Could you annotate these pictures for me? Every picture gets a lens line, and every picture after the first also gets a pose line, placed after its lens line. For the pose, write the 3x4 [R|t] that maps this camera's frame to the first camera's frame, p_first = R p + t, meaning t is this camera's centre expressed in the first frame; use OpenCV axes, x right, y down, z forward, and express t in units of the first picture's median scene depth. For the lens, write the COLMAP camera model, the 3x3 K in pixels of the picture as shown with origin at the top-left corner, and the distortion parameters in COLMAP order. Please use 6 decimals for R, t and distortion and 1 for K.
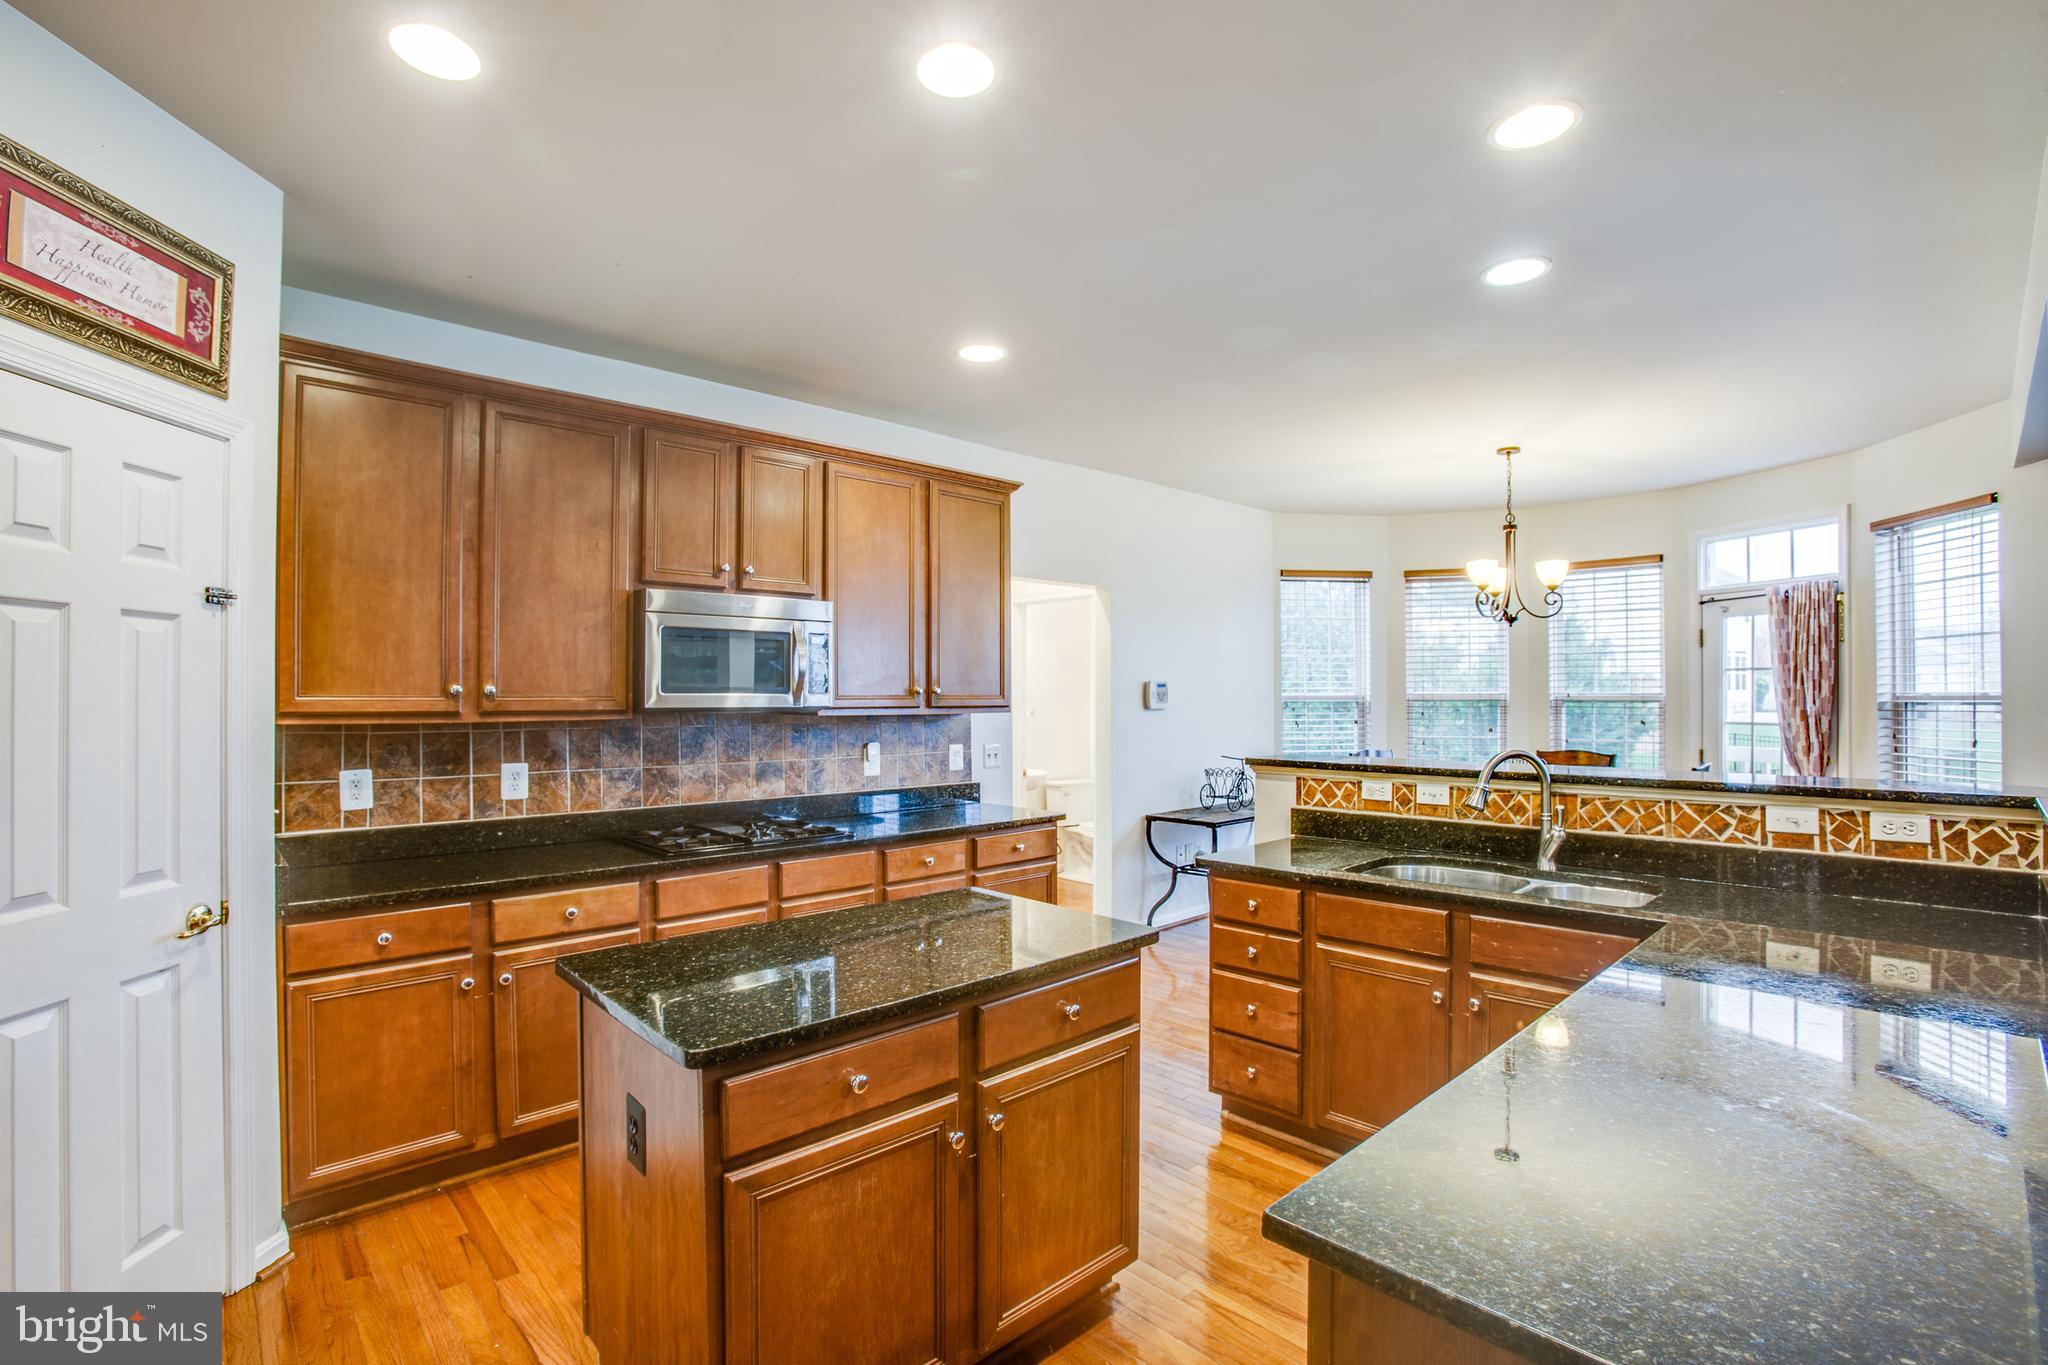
lens RADIAL K [[1004.8, 0, 1020.0], [0, 1004.8, 693.6], [0, 0, 1]] dist [0.000302, 0.005044]
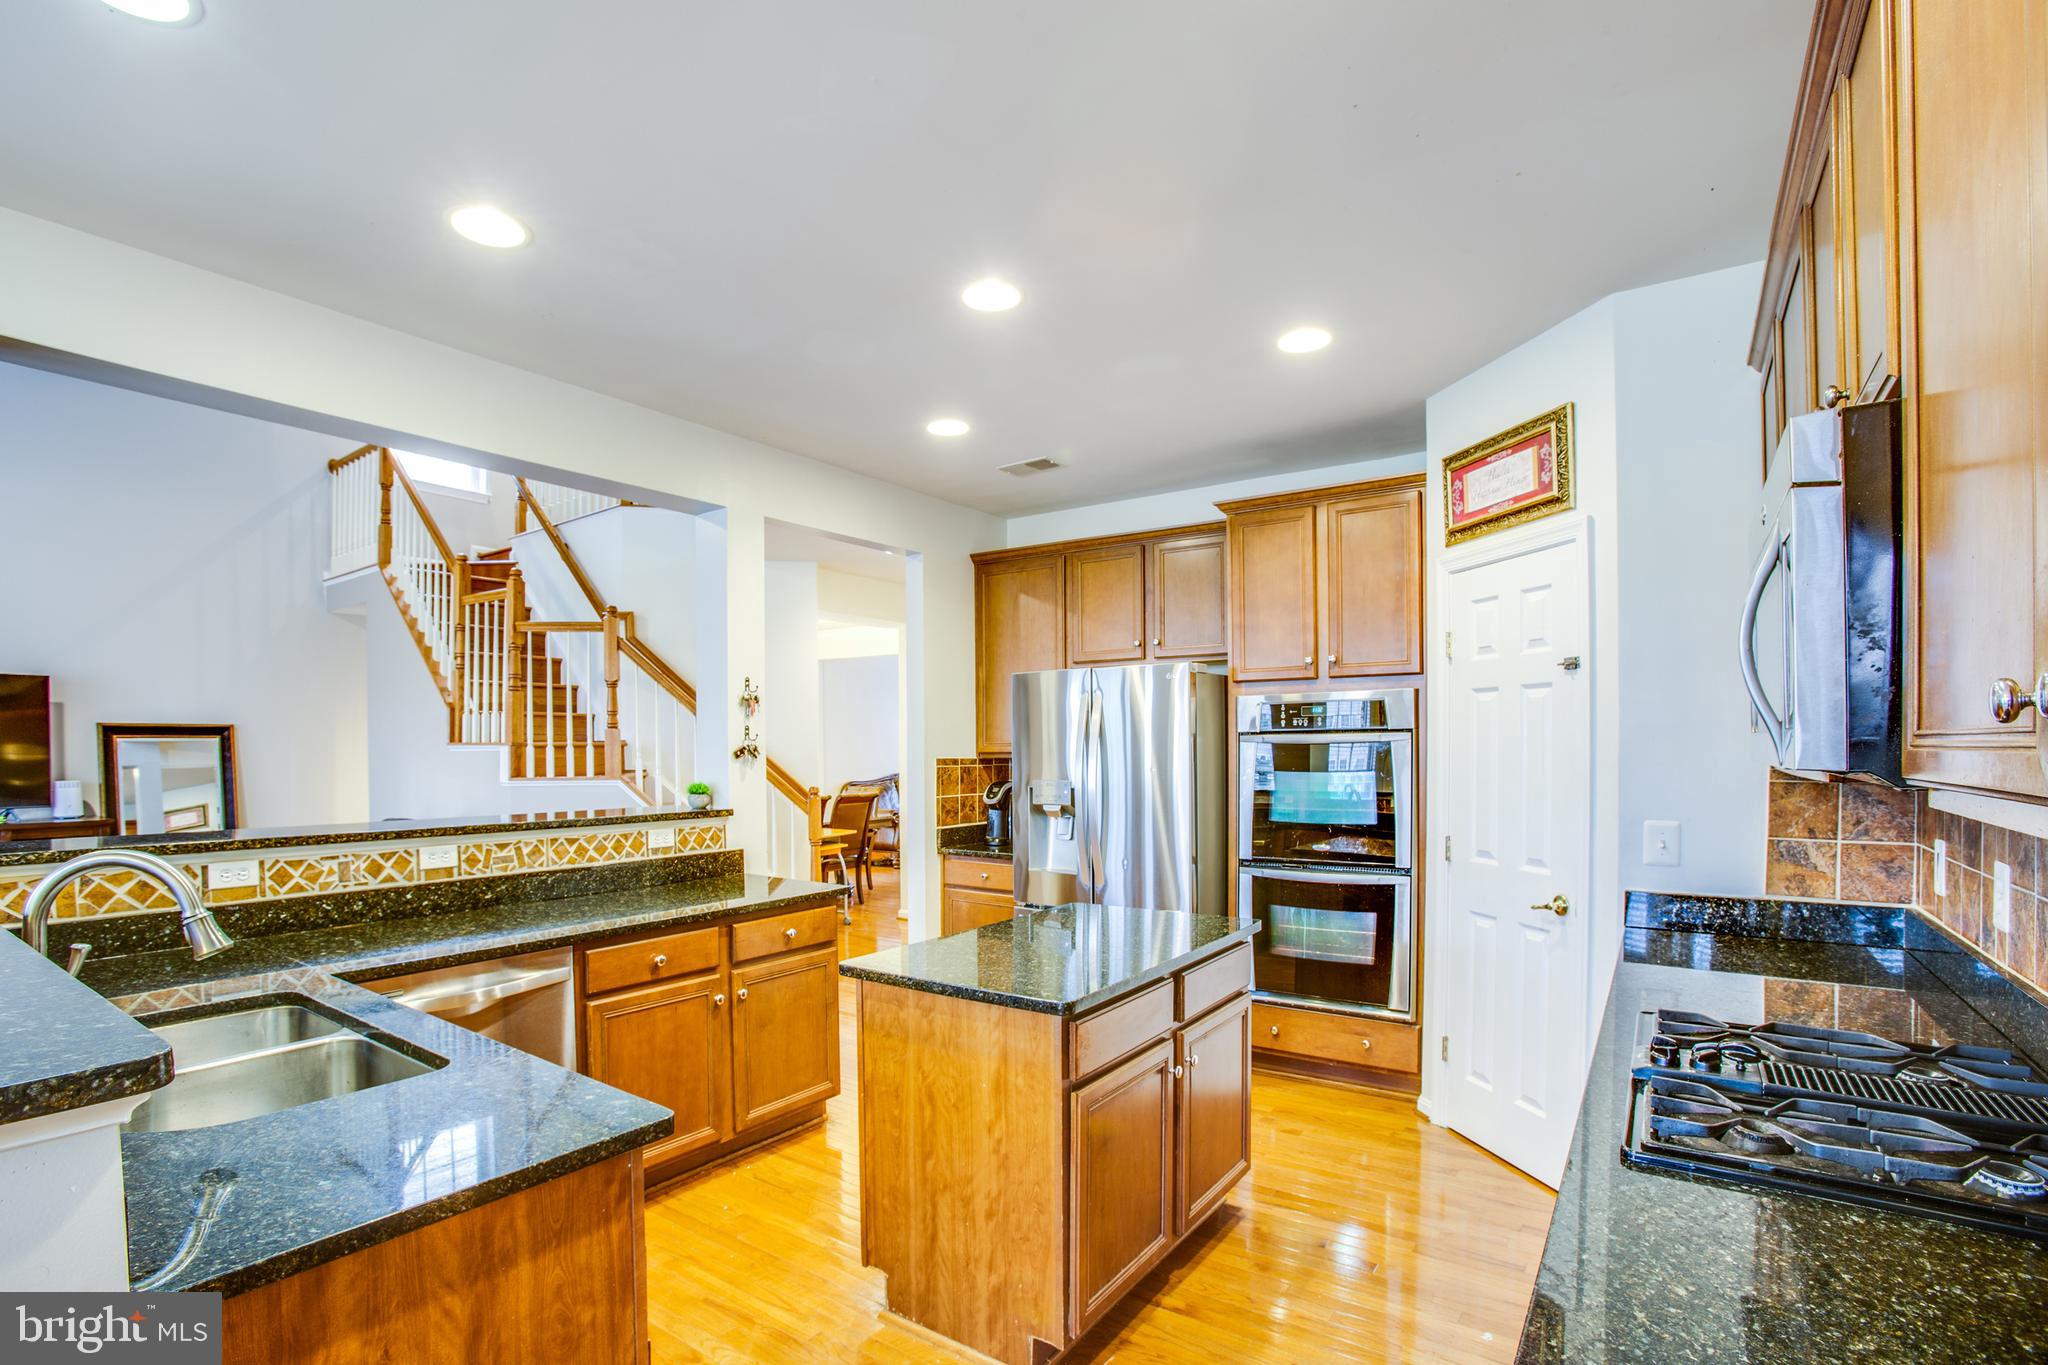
lens RADIAL K [[1004.8, 0, 1009.4], [0, 1004.8, 763.4], [0, 0, 1]] dist [0.000302, 0.005044]
pose [[-0.975766, 0.008638, -0.218644, 0.130955], [0.007391, 0.999951, 0.006517, 0.012193], [0.218690, 0.004743, -0.975783, 1.412446]]
